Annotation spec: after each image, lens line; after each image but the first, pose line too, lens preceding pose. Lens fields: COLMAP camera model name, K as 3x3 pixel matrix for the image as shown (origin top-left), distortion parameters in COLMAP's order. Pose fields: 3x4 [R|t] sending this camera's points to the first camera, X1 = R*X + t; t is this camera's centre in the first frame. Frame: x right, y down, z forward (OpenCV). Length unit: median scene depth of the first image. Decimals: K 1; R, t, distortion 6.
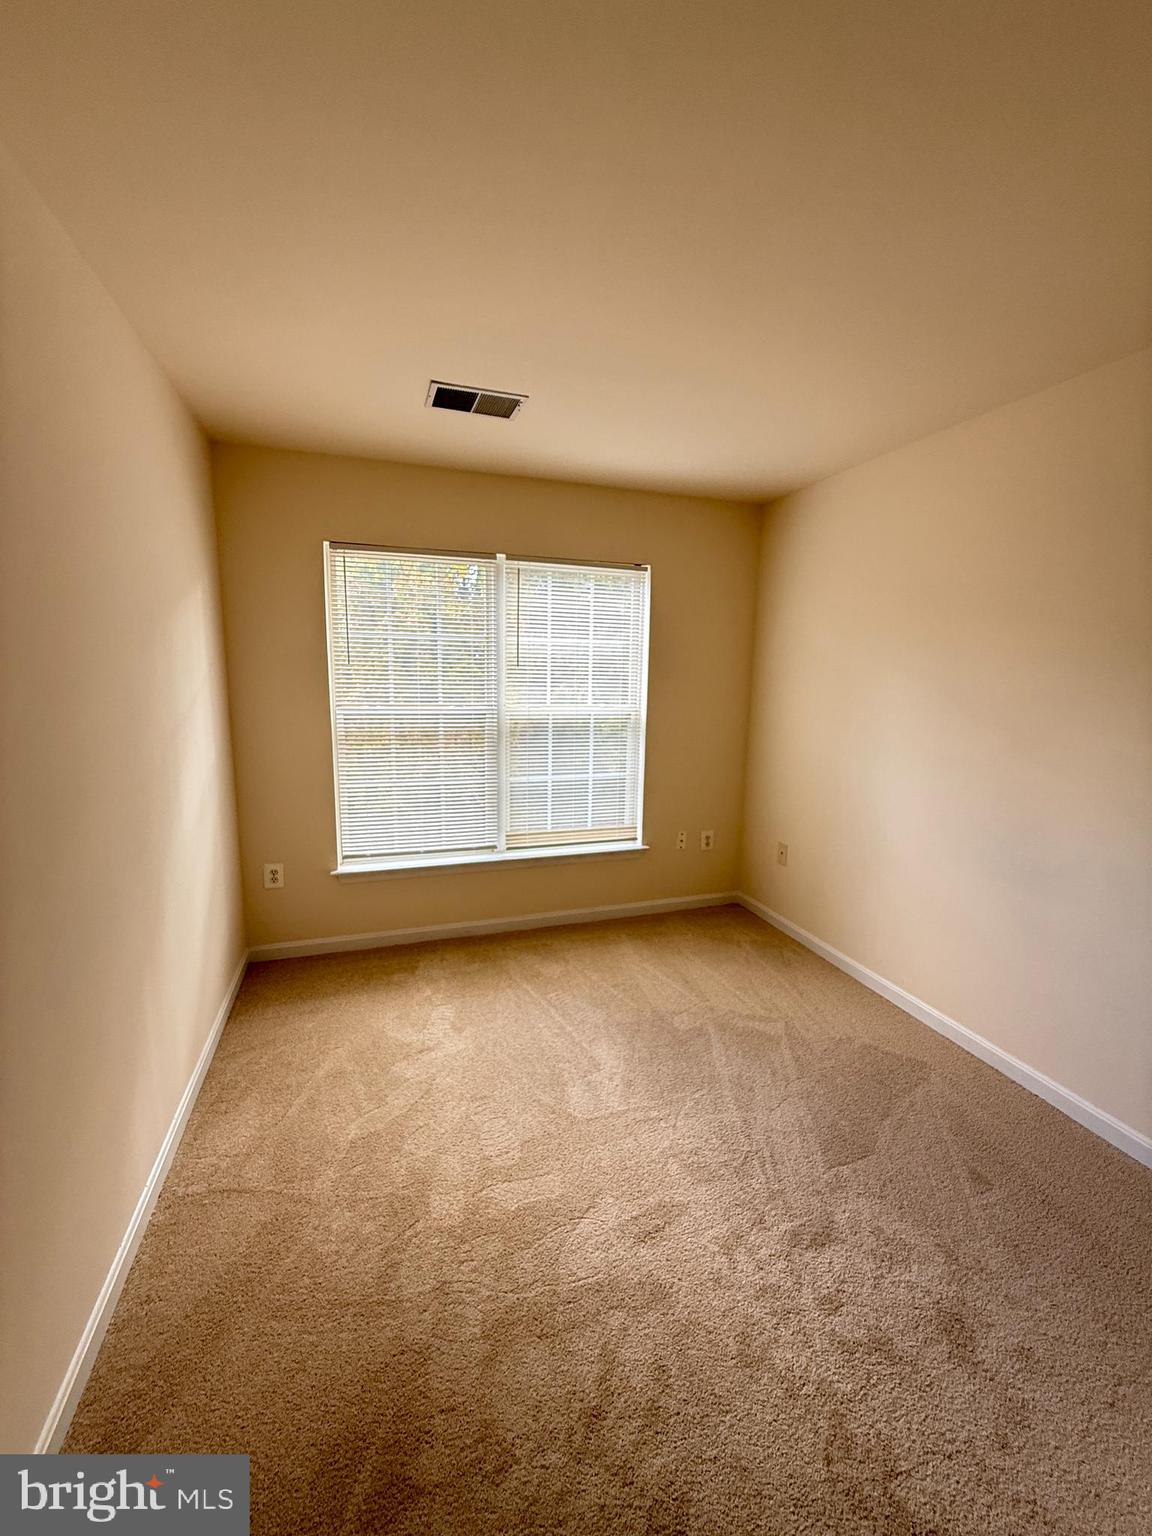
lens RADIAL K [[611.9, 0, 577.5], [0, 611.9, 761.0], [0, 0, 1]] dist [-0.000670, 0.000230]
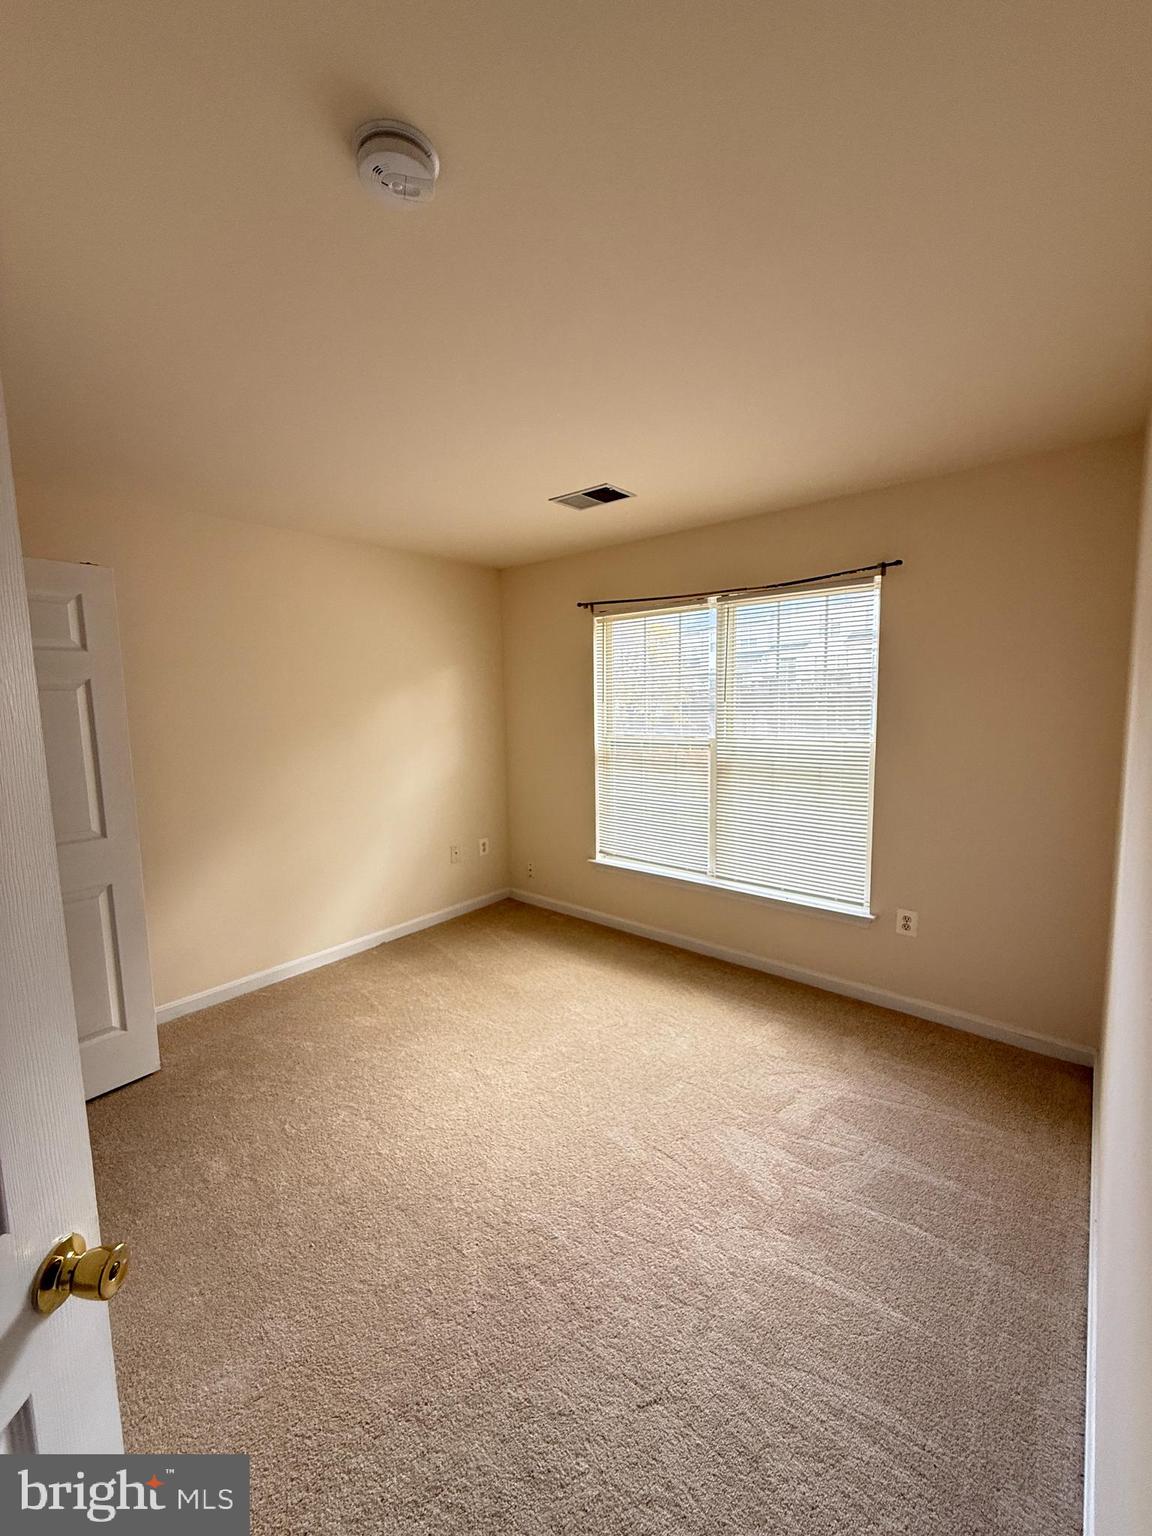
lens RADIAL K [[629.8, 0, 569.2], [0, 629.8, 768.2], [0, 0, 1]] dist [-0.000299, 0.000048]
pose [[0.513509, 0.068314, -0.855360, 0.664325], [-0.114833, 0.993330, 0.010394, -0.020373], [0.850365, 0.092886, 0.517929, 0.223242]]
